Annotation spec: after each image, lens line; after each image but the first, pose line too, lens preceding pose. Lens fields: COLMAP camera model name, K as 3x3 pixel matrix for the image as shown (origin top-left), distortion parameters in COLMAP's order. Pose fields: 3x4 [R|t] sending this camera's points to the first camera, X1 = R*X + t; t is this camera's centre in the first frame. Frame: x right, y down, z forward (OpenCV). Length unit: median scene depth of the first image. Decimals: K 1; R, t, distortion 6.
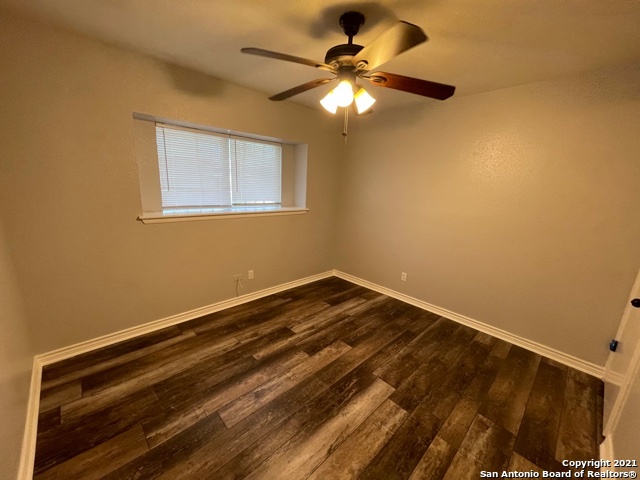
lens RADIAL K [[257.9, 0, 318.4], [0, 257.9, 242.5], [0, 0, 1]] dist [-0.001224, 0.000382]
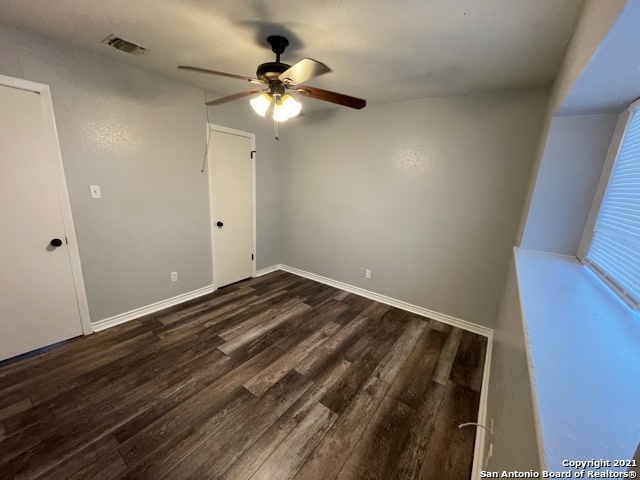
lens RADIAL K [[257.9, 0, 318.4], [0, 257.9, 242.5], [0, 0, 1]] dist [-0.001224, 0.000382]
pose [[-0.977727, -0.053429, -0.202964, 0.091986], [-0.140532, 0.884924, 0.444027, -0.387315], [0.155884, 0.462660, -0.872723, 1.603317]]
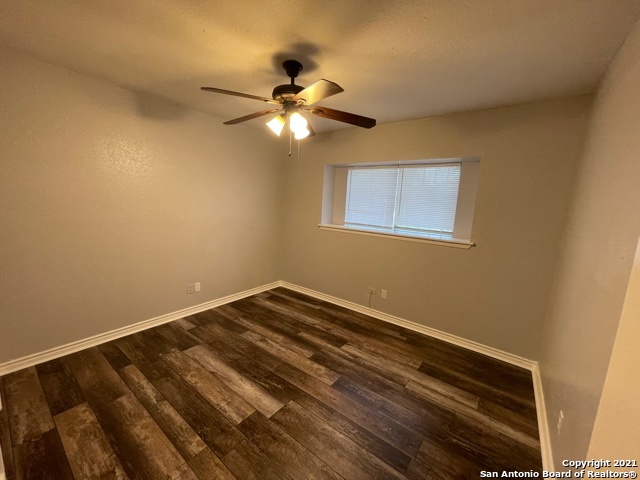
lens RADIAL K [[257.9, 0, 318.4], [0, 257.9, 242.5], [0, 0, 1]] dist [-0.001224, 0.000382]
pose [[0.156593, 0.114684, -0.980982, 0.958502], [-0.269364, 0.960542, 0.069296, -0.102968], [0.950222, 0.253391, 0.181306, 0.719917]]
